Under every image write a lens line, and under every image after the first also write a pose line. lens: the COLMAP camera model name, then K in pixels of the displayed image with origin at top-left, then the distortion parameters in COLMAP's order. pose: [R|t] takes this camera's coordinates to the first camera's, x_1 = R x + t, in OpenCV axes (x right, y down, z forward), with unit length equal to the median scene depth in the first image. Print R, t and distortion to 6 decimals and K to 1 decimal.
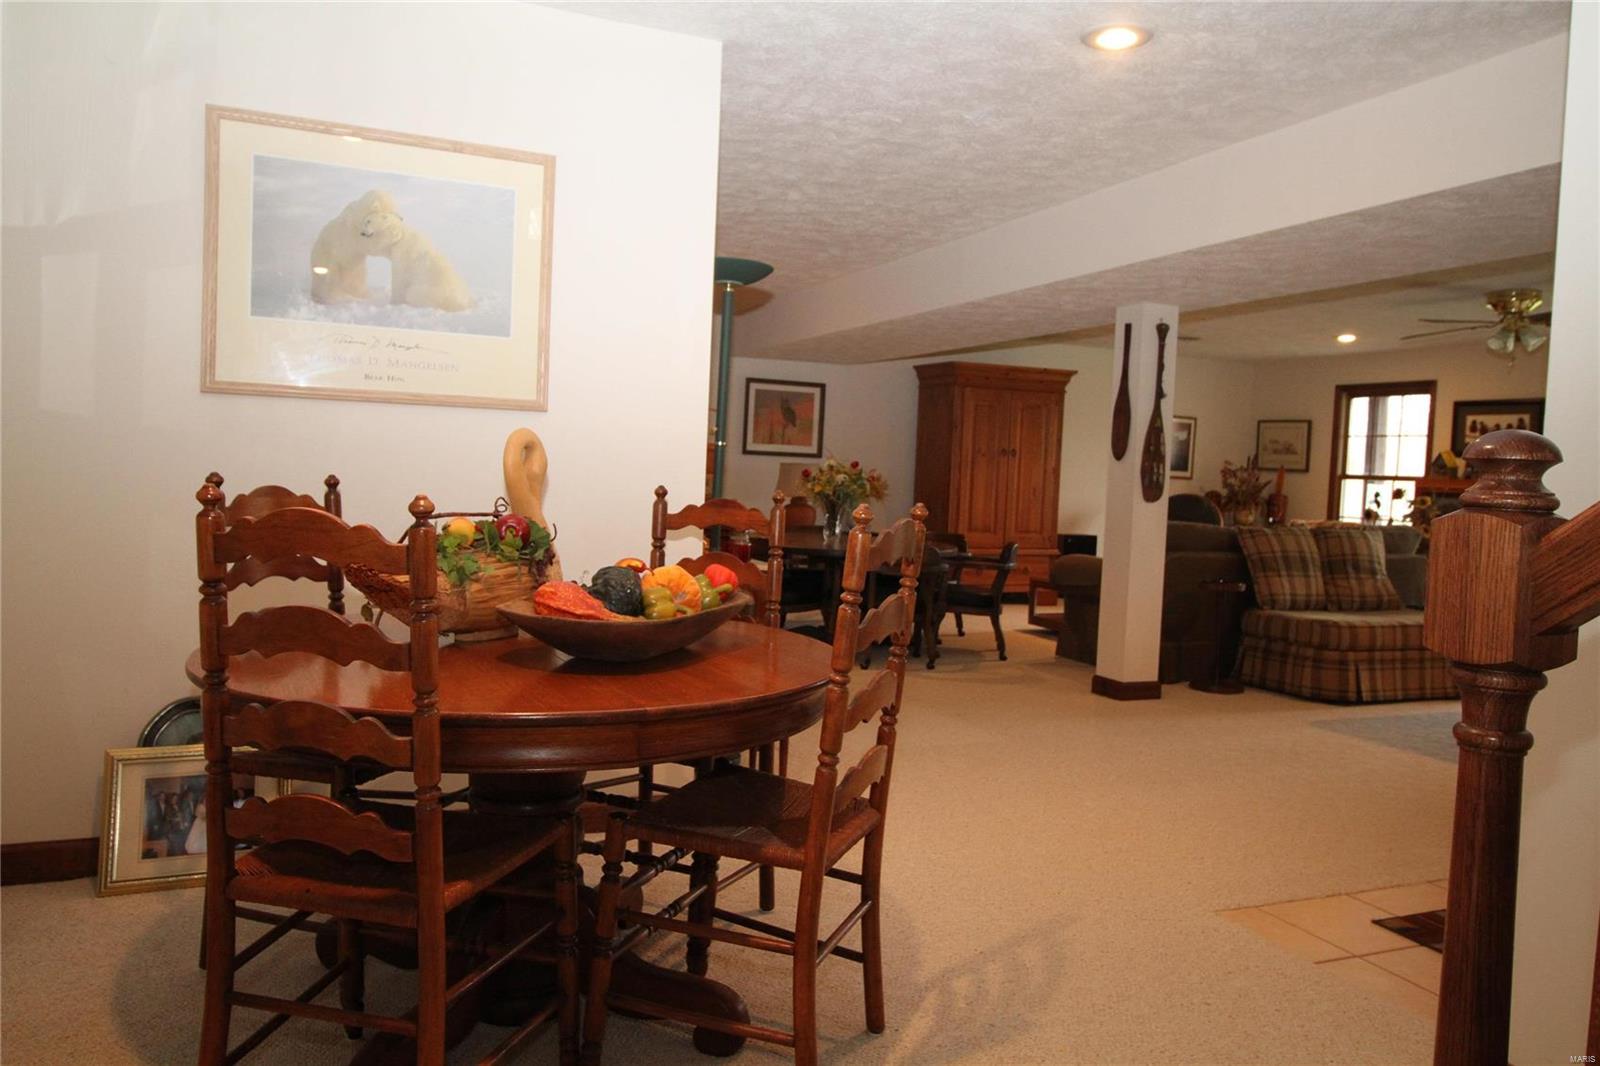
lens RADIAL K [[1136.9, 0, 793.7], [0, 1136.9, 509.8], [0, 0, 1]] dist [0.007424, -0.003532]
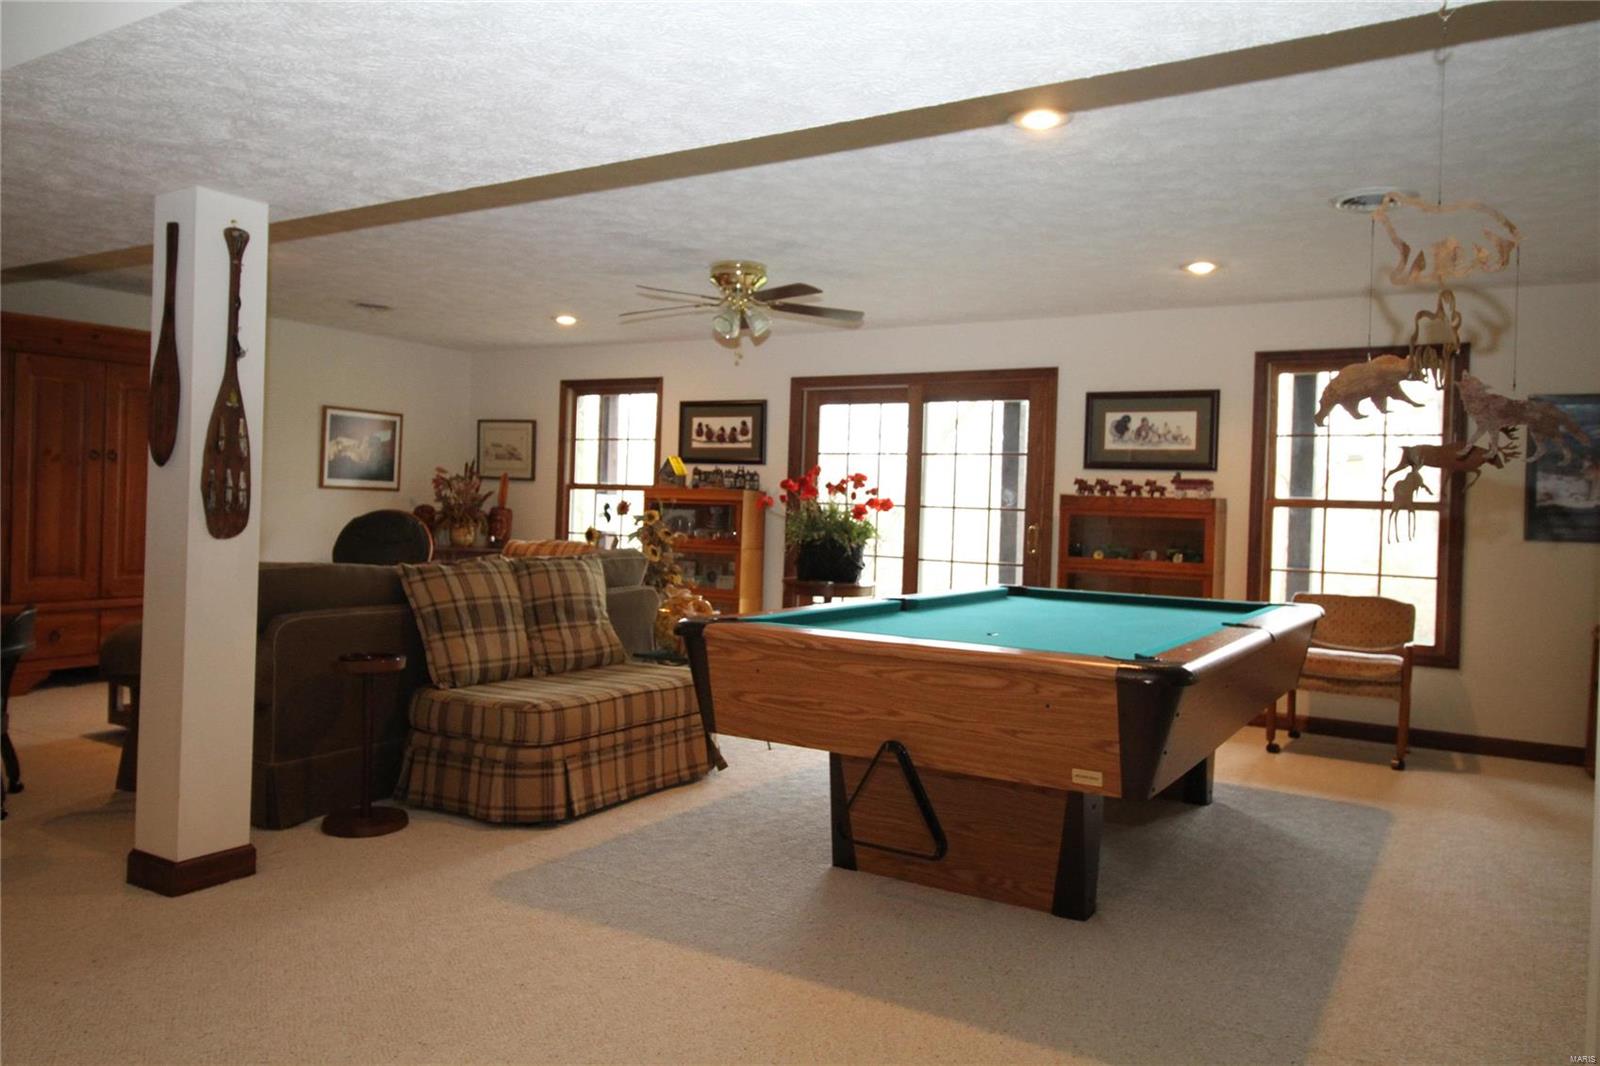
lens RADIAL K [[1136.9, 0, 793.7], [0, 1136.9, 509.8], [0, 0, 1]] dist [0.007424, -0.003532]
pose [[0.812781, -0.021750, 0.582163, 0.186568], [0.025874, 0.999664, 0.001223, -0.012517], [-0.581994, 0.014069, 0.813071, 0.319720]]
